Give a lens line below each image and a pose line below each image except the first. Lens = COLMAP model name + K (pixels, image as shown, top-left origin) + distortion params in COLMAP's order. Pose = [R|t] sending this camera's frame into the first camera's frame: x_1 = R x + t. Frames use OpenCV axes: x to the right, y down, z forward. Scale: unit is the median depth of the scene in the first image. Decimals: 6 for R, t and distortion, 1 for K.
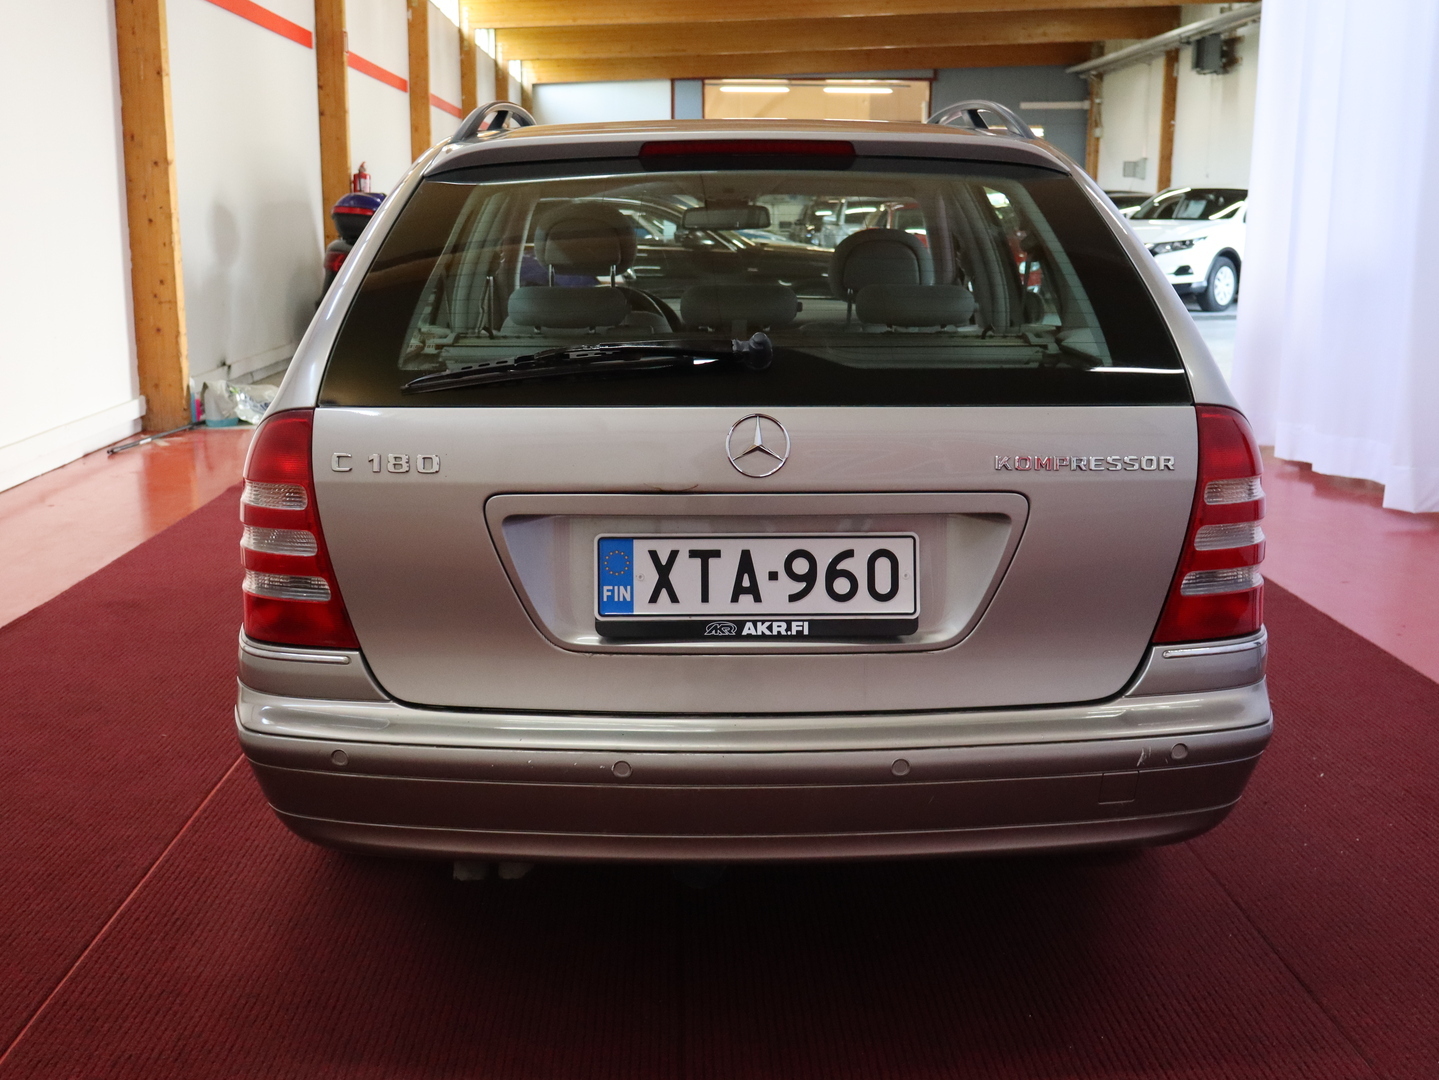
lens RADIAL K [[1424.0, 0, 718.0], [0, 1424.0, 533.5], [0, 0, 1]] dist [0.017760, 0.000000]
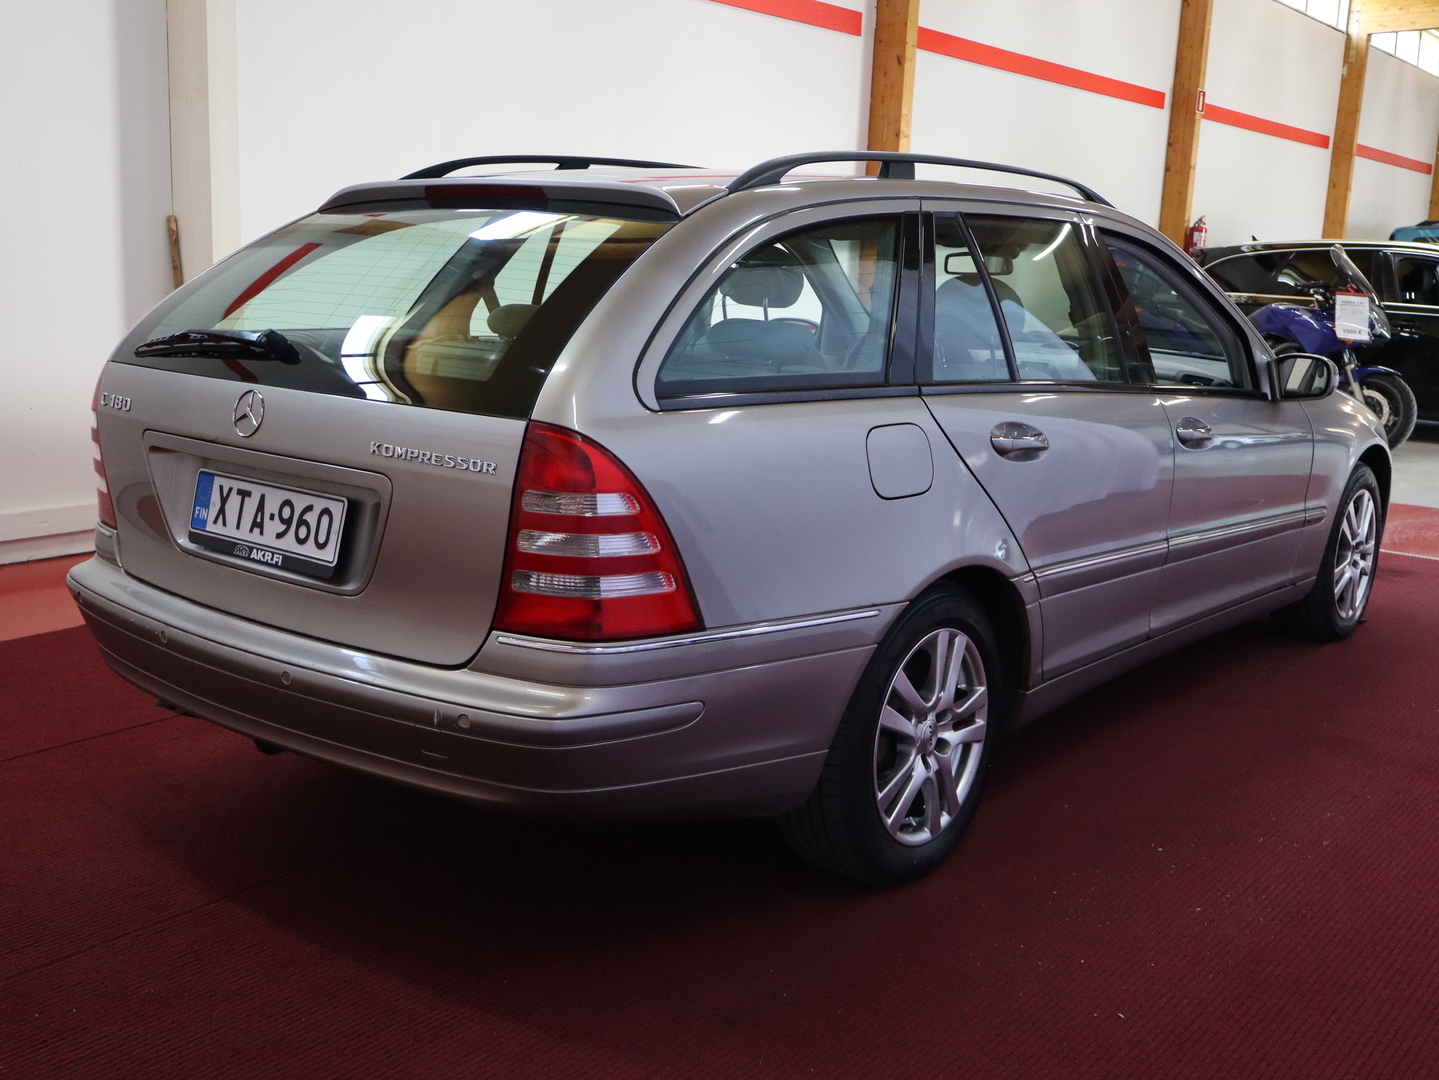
lens RADIAL K [[1355.0, 0, 714.3], [0, 1355.0, 544.5], [0, 0, 1]] dist [-0.000519, 0.000000]
pose [[0.803095, 0.157613, -0.574627, 1.073890], [-0.167067, 0.985260, 0.036752, -0.057973], [0.571950, 0.066486, 0.817590, 0.223899]]
